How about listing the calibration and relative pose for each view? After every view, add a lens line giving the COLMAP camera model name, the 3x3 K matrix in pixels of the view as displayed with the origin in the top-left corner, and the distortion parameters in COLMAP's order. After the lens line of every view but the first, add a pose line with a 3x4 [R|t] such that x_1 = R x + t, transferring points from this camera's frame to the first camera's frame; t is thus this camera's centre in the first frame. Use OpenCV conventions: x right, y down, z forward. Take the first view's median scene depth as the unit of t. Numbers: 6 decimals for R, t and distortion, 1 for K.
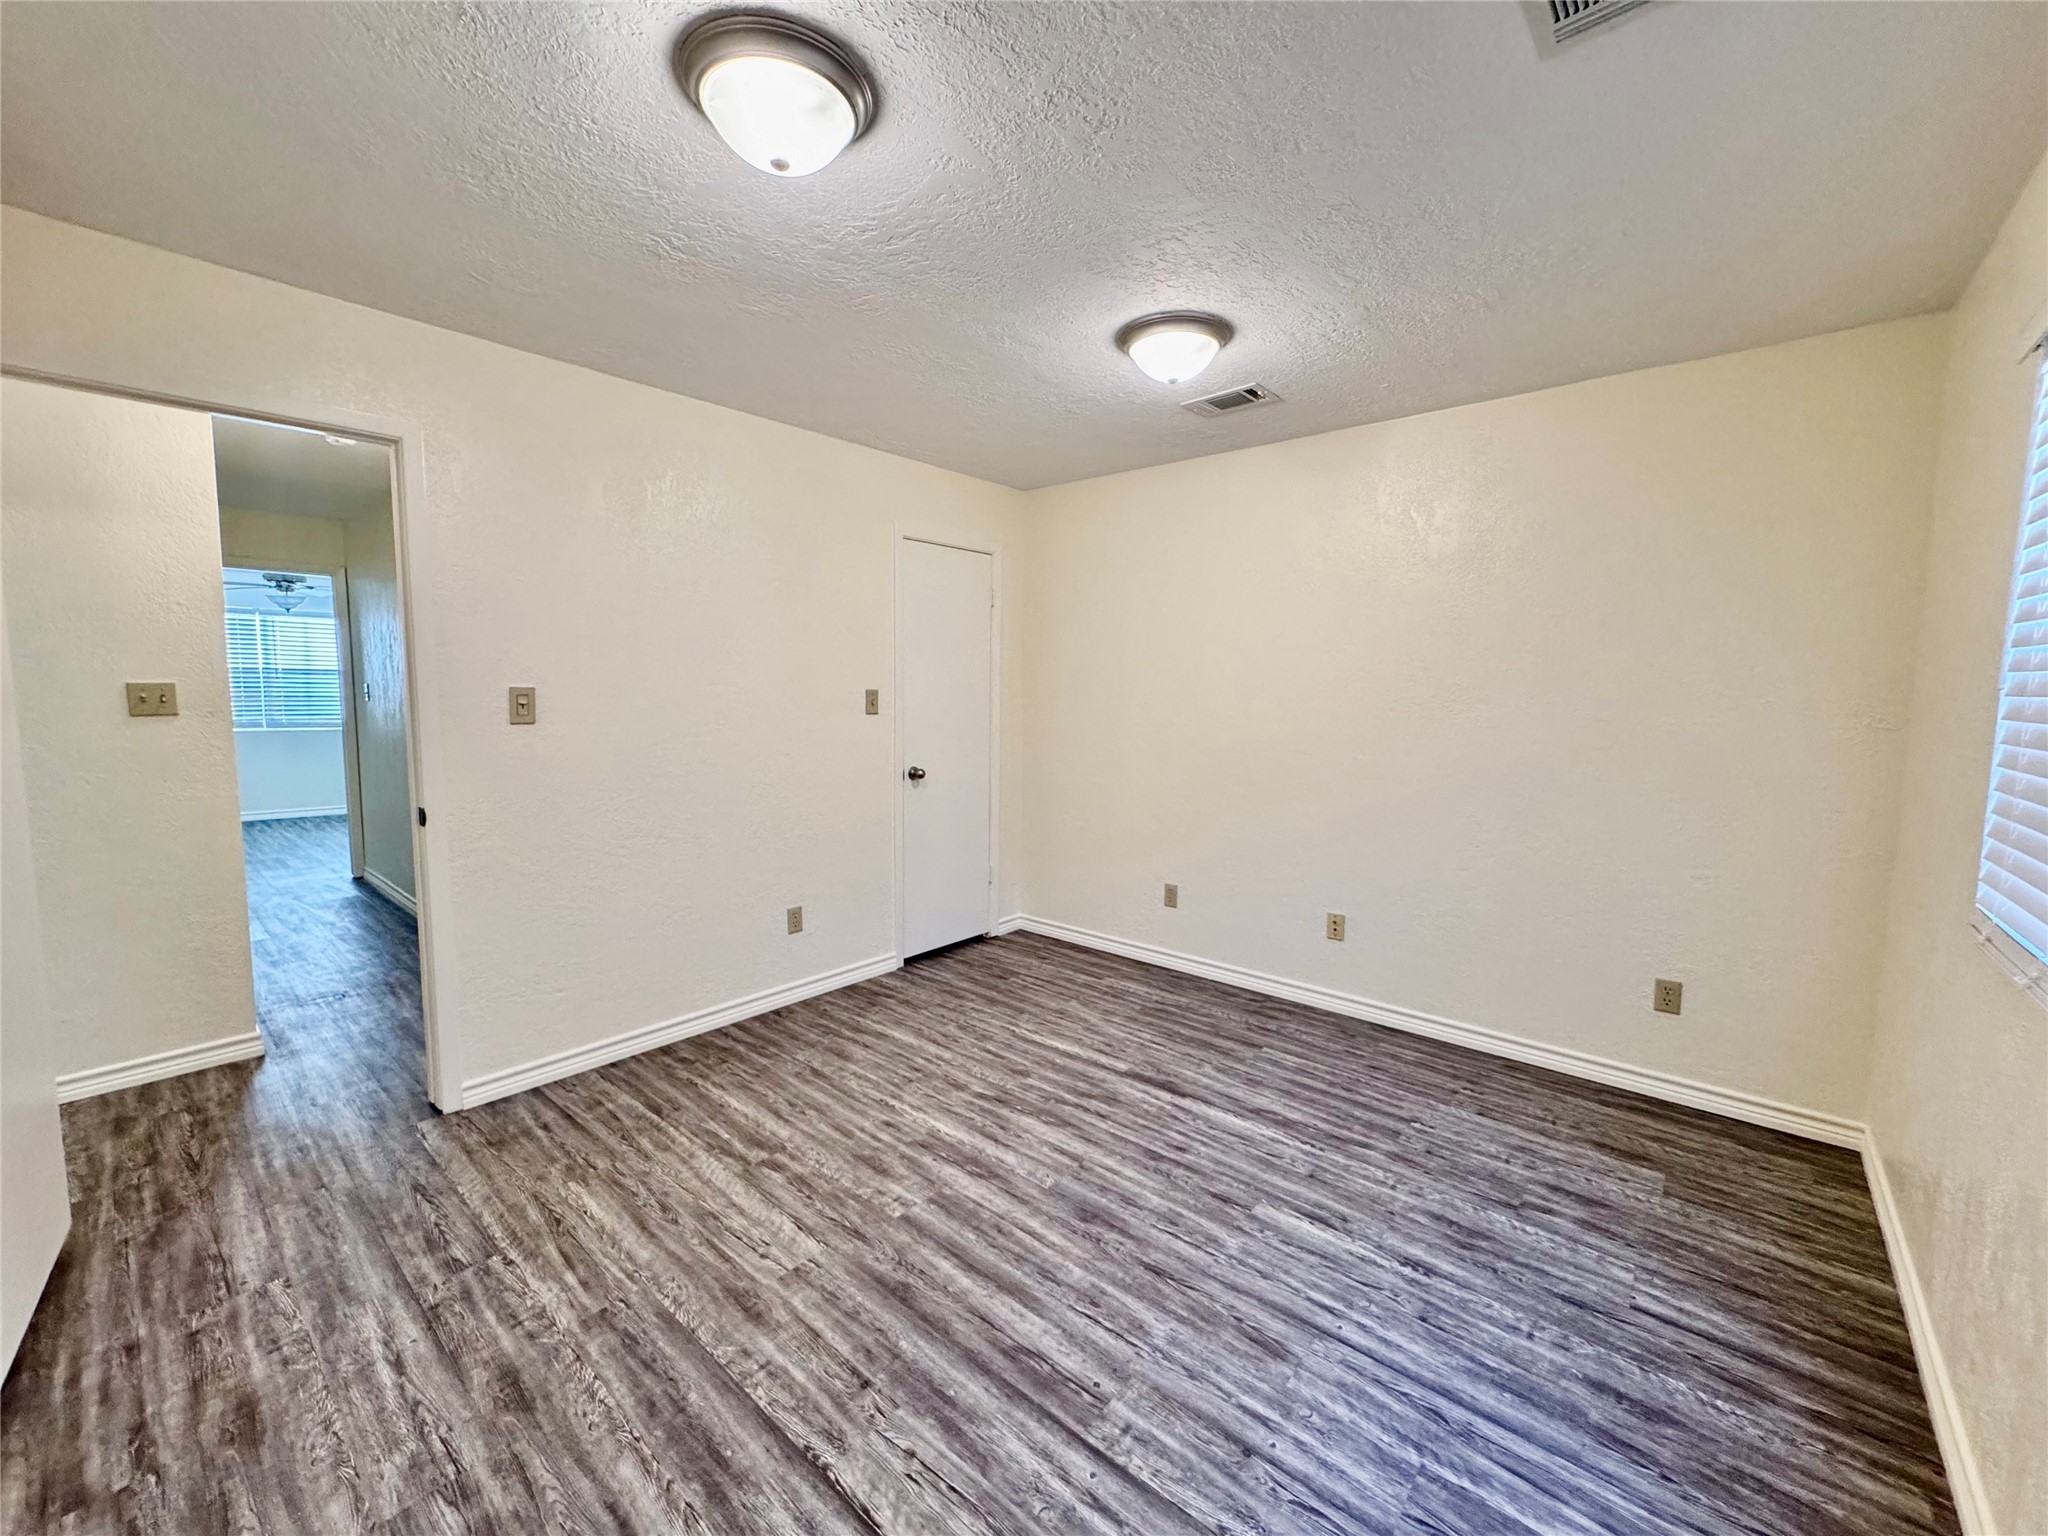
lens RADIAL K [[812.3, 0, 1023.0], [0, 812.3, 762.9], [0, 0, 1]] dist [-0.003684, 0.000359]
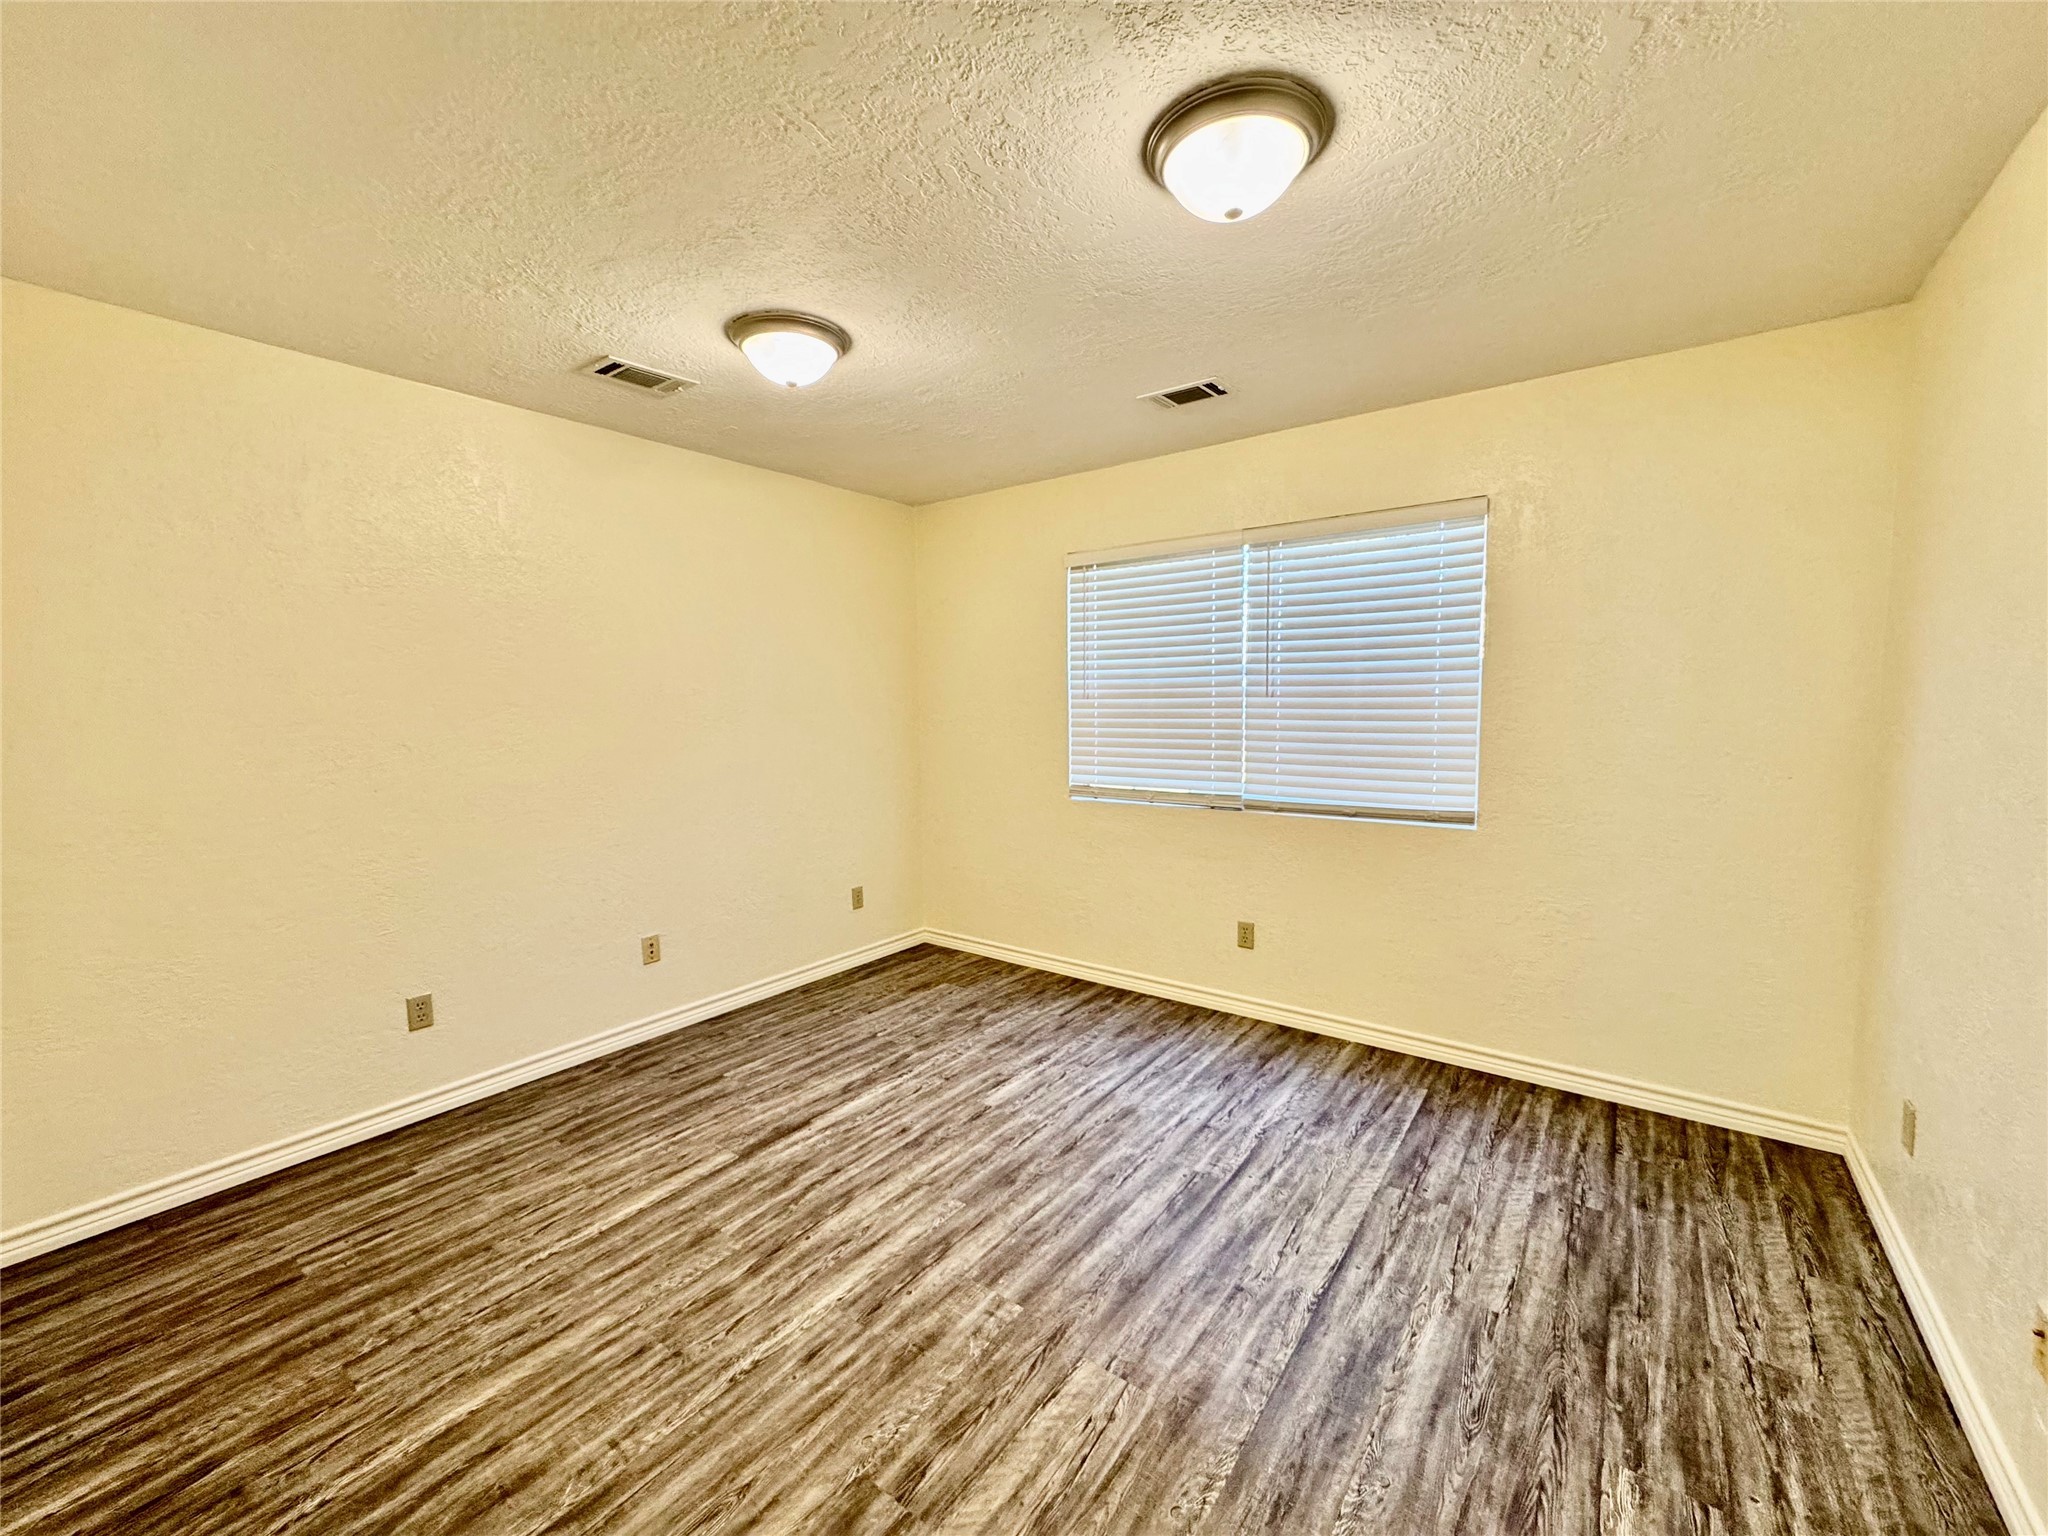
lens RADIAL K [[812.3, 0, 1023.0], [0, 812.3, 762.9], [0, 0, 1]] dist [-0.003684, 0.000359]
pose [[-0.066225, -0.089350, 0.993796, -0.855299], [0.103018, 0.990048, 0.095878, -0.095547], [-0.992472, 0.108729, -0.056362, 0.862613]]
